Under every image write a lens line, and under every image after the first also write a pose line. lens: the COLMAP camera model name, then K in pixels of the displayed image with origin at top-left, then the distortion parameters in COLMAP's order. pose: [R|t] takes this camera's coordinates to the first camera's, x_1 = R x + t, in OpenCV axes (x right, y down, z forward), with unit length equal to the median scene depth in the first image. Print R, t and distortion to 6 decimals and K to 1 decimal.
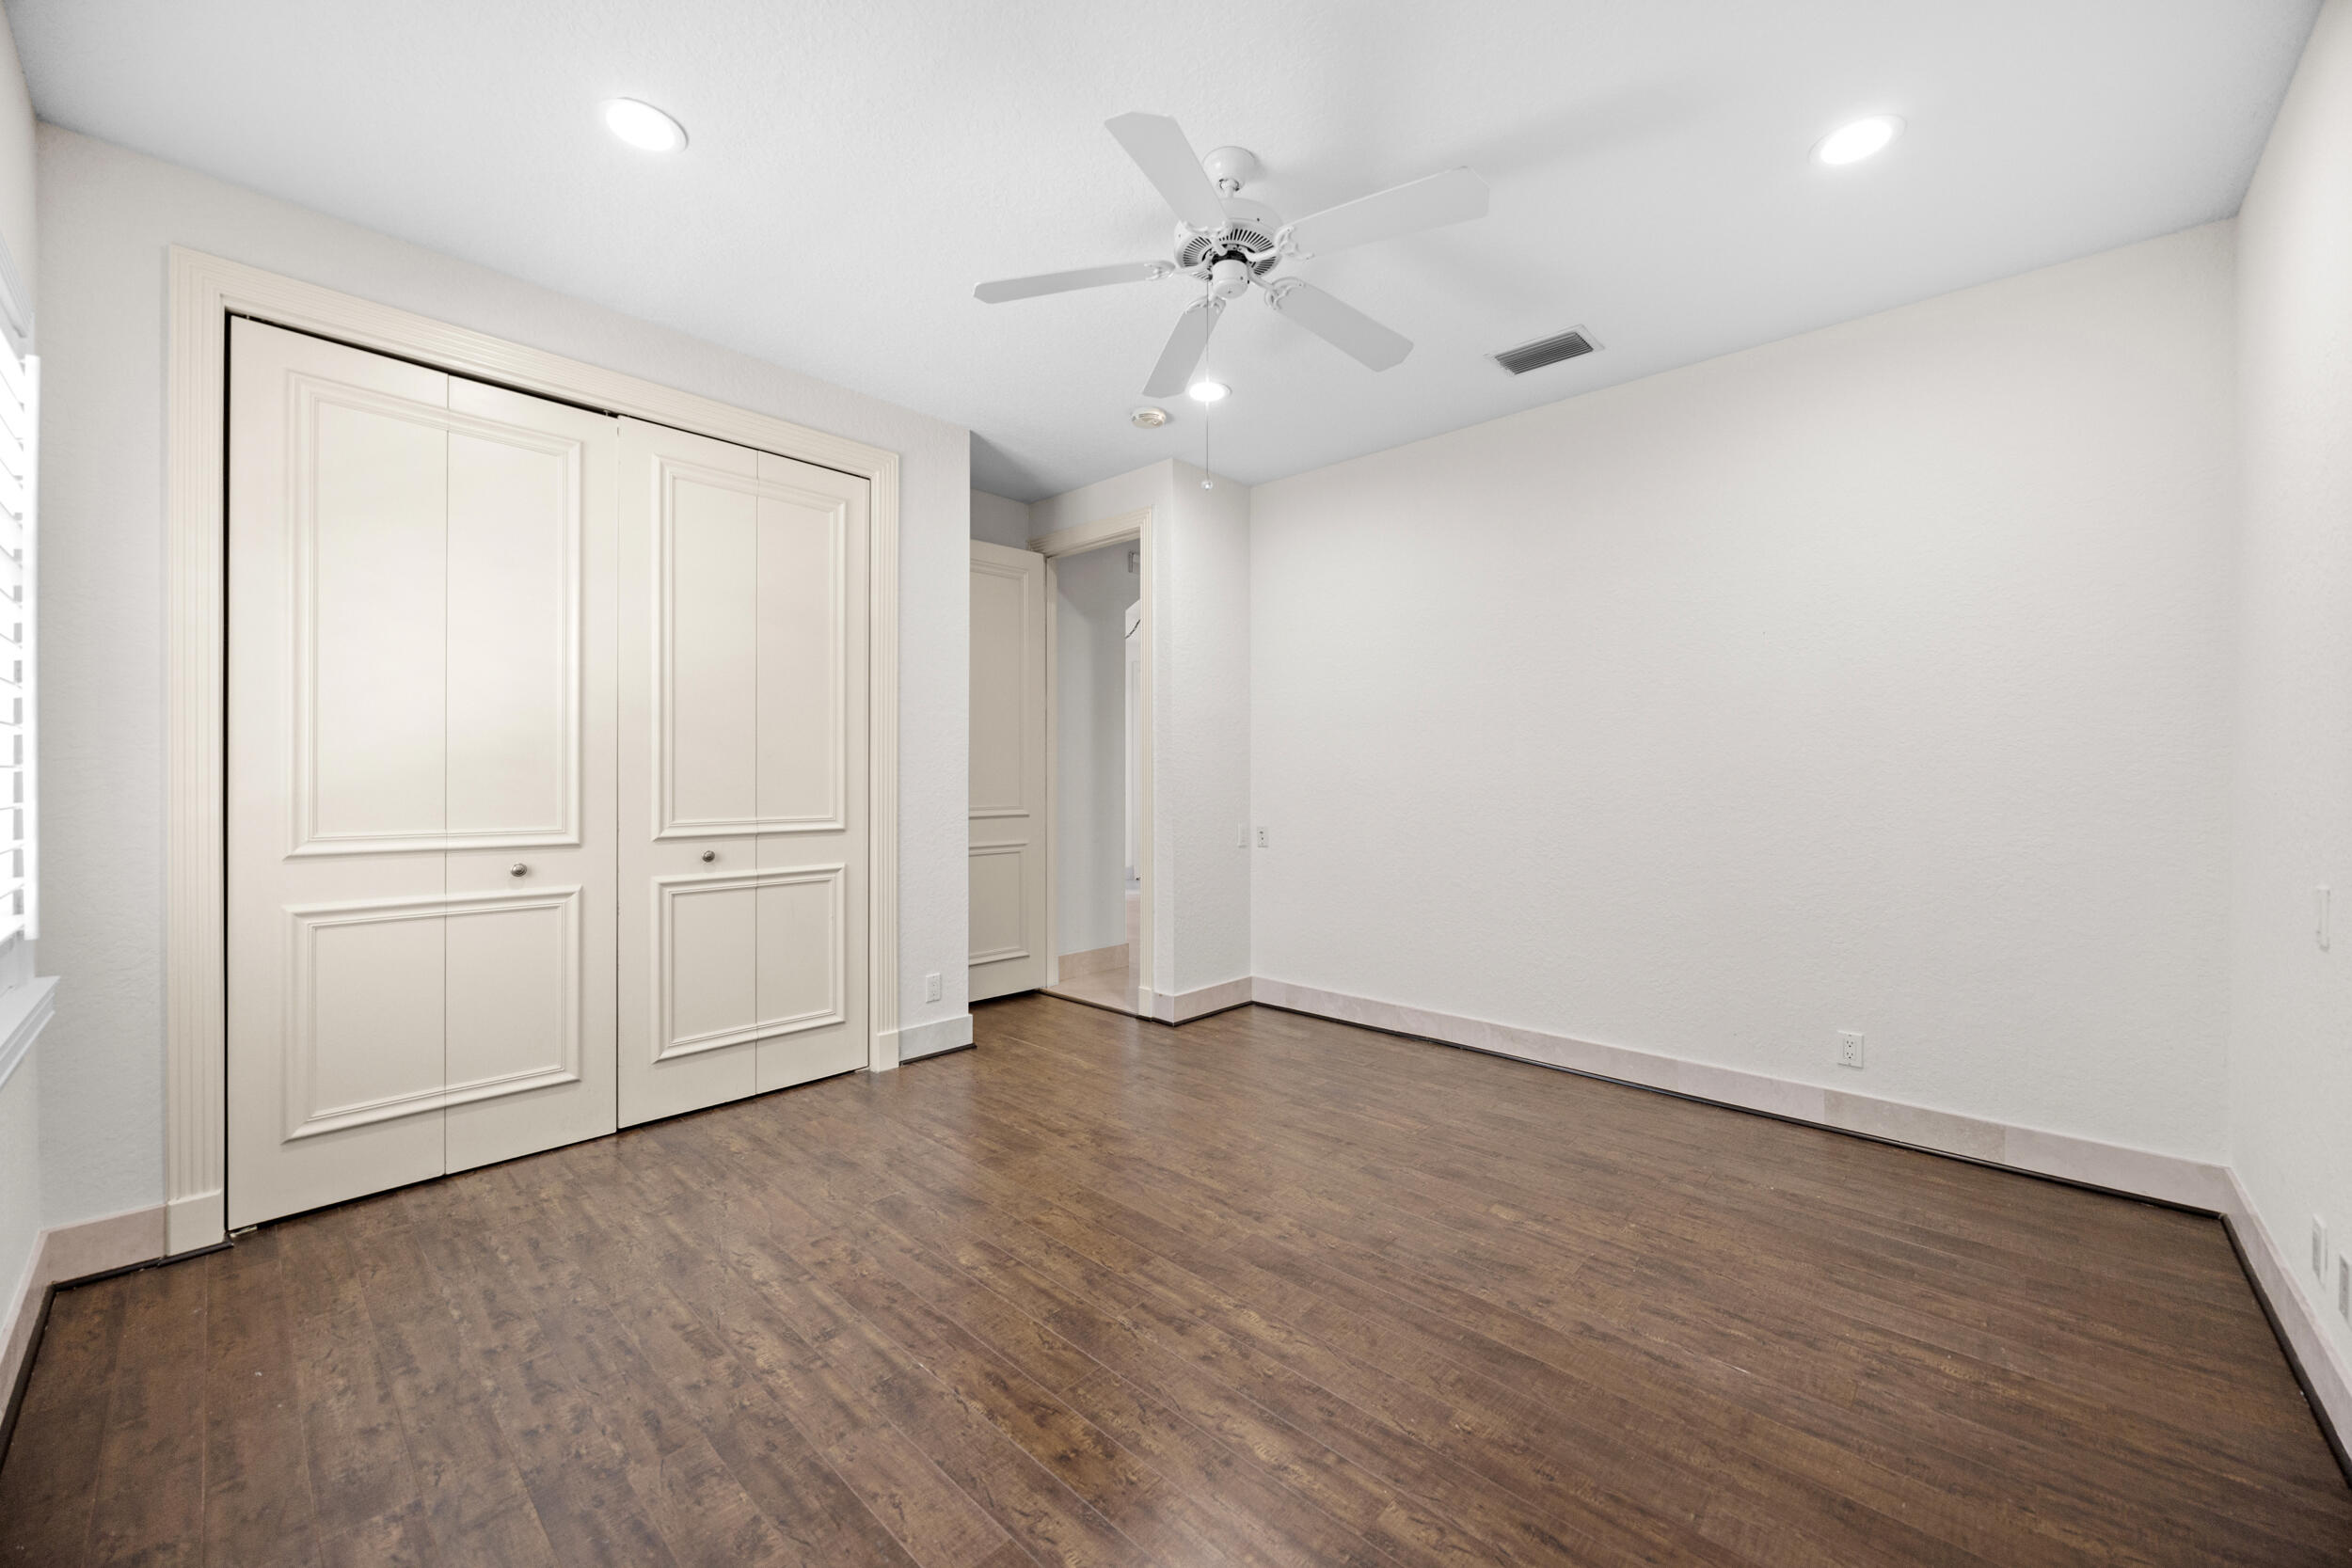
lens RADIAL K [[897.0, 0, 1169.8], [0, 897.0, 783.9], [0, 0, 1]] dist [-0.003037, -0.000124]
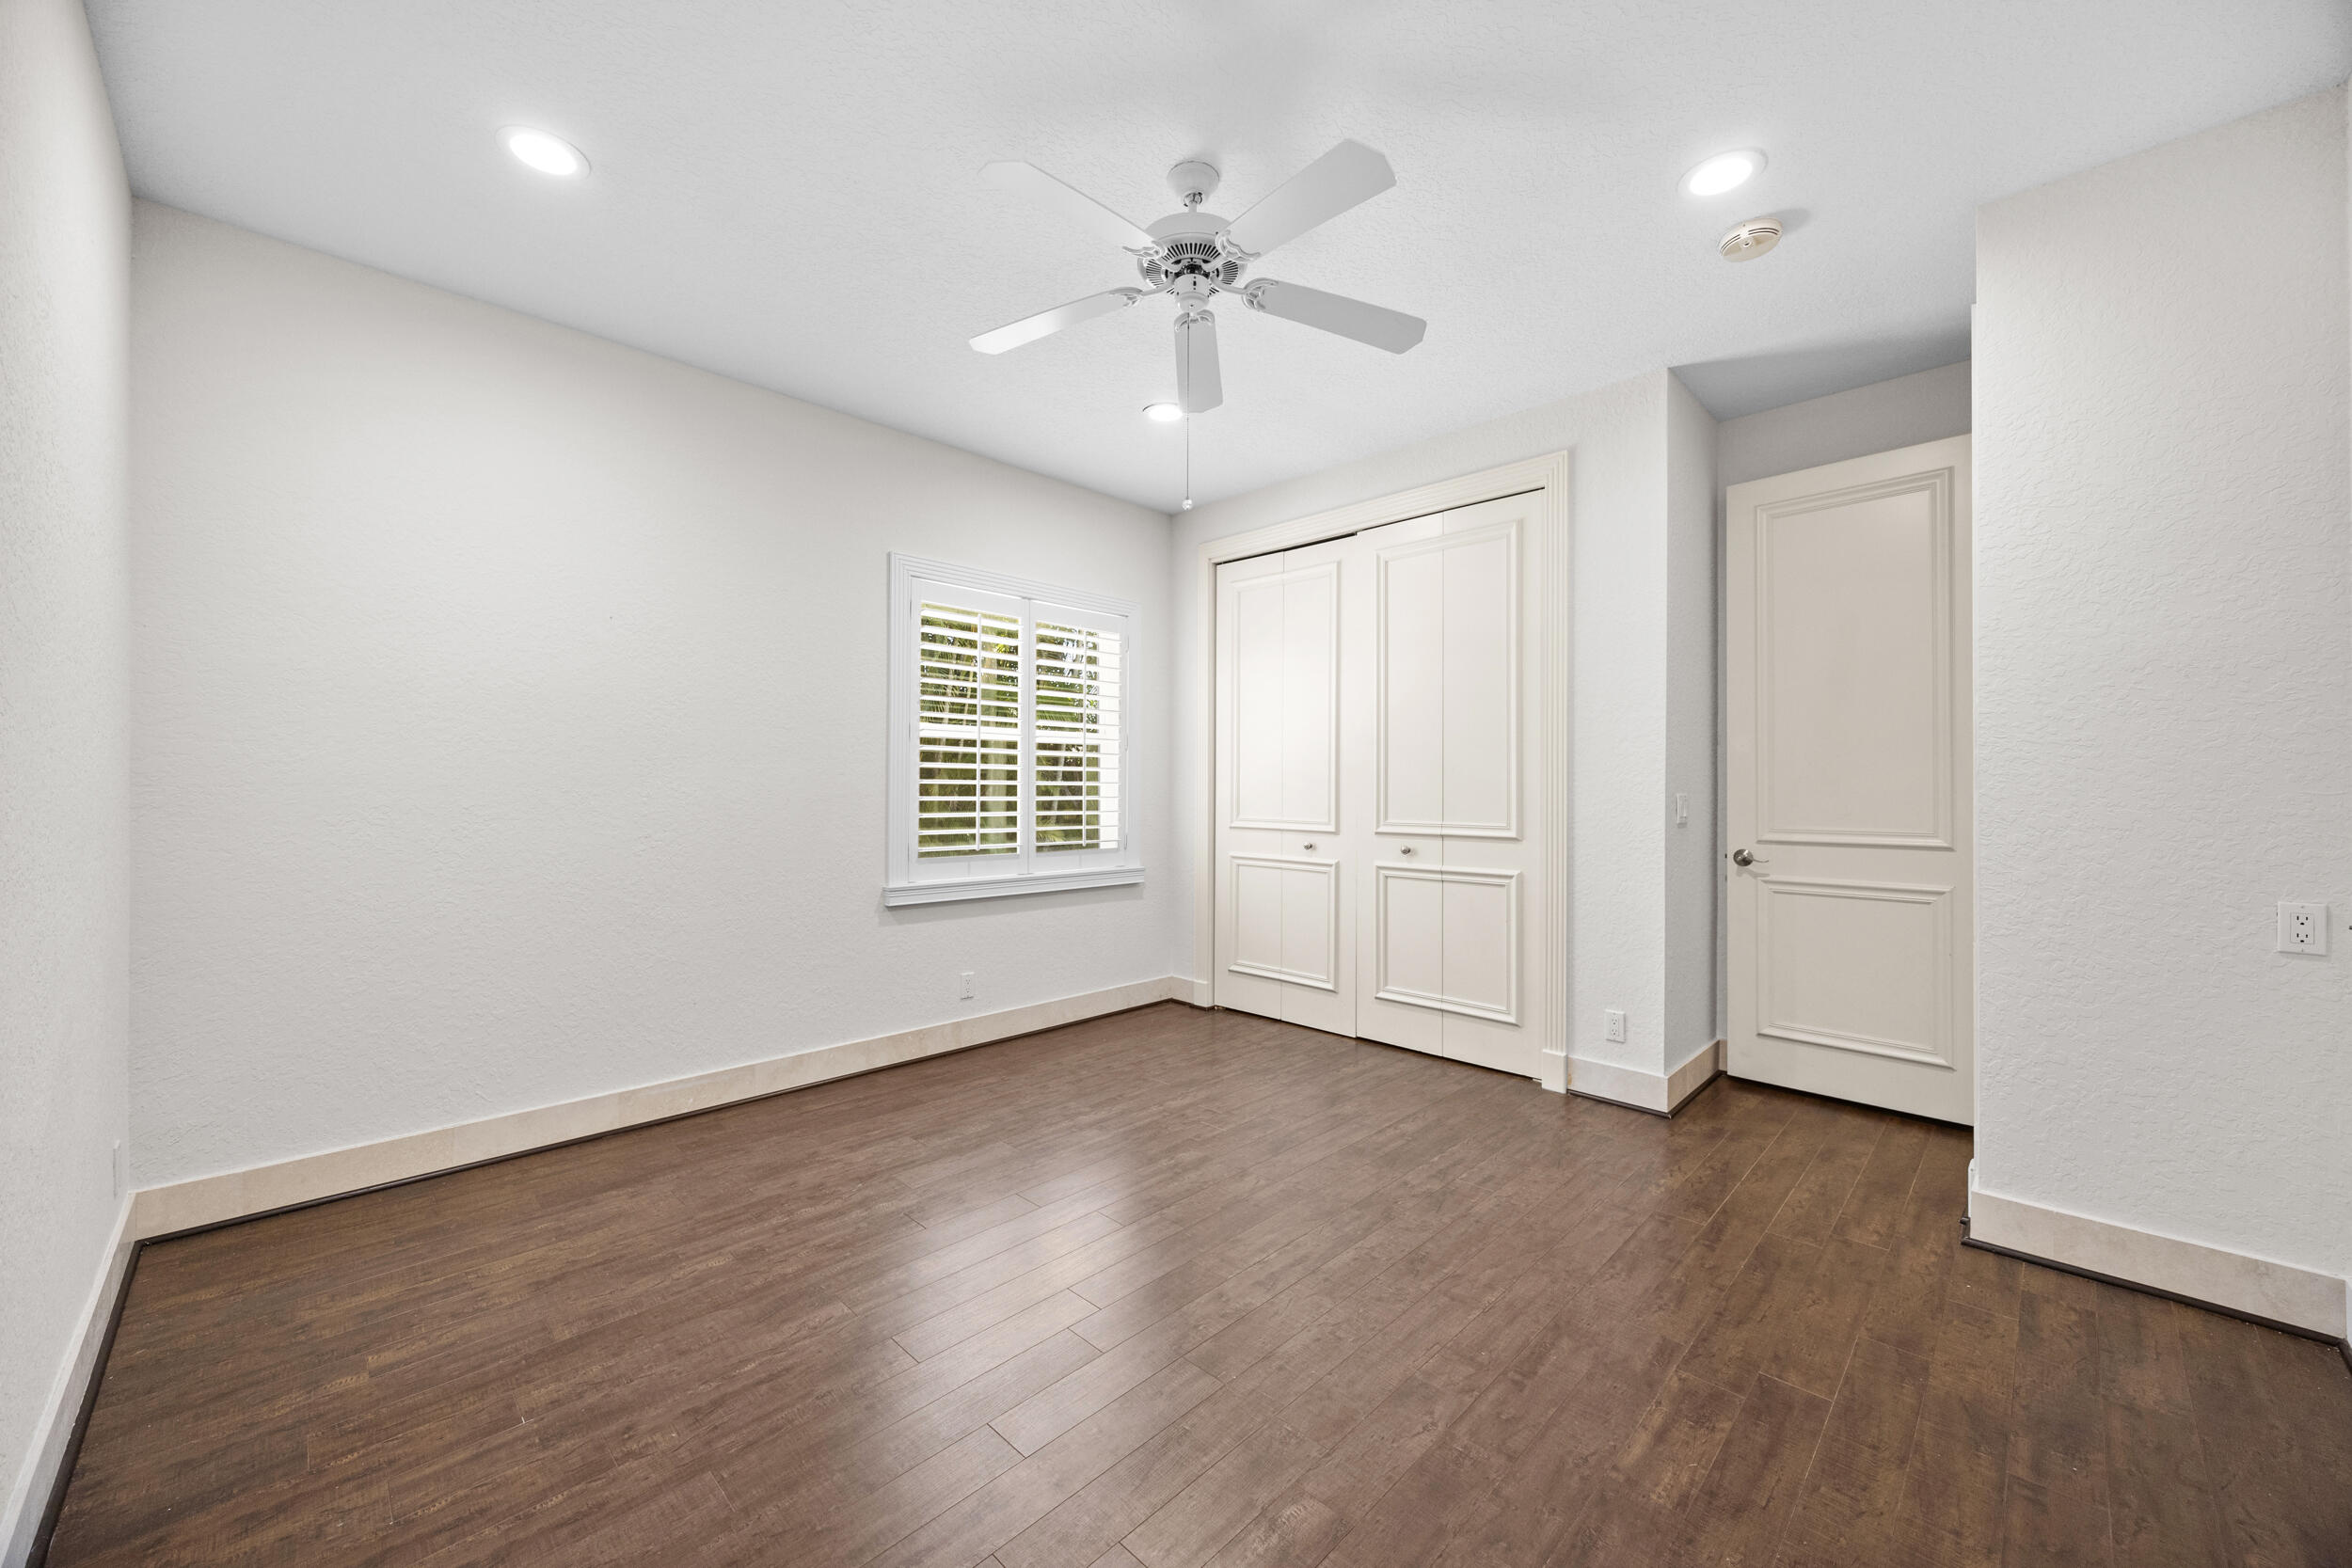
lens RADIAL K [[897.0, 0, 1193.3], [0, 897.0, 783.4], [0, 0, 1]] dist [-0.003037, -0.000124]
pose [[-0.026683, -0.000994, -0.999643, 0.849103], [-0.006886, 0.999976, -0.000811, -0.011002], [0.999620, 0.006862, -0.026689, 0.816782]]
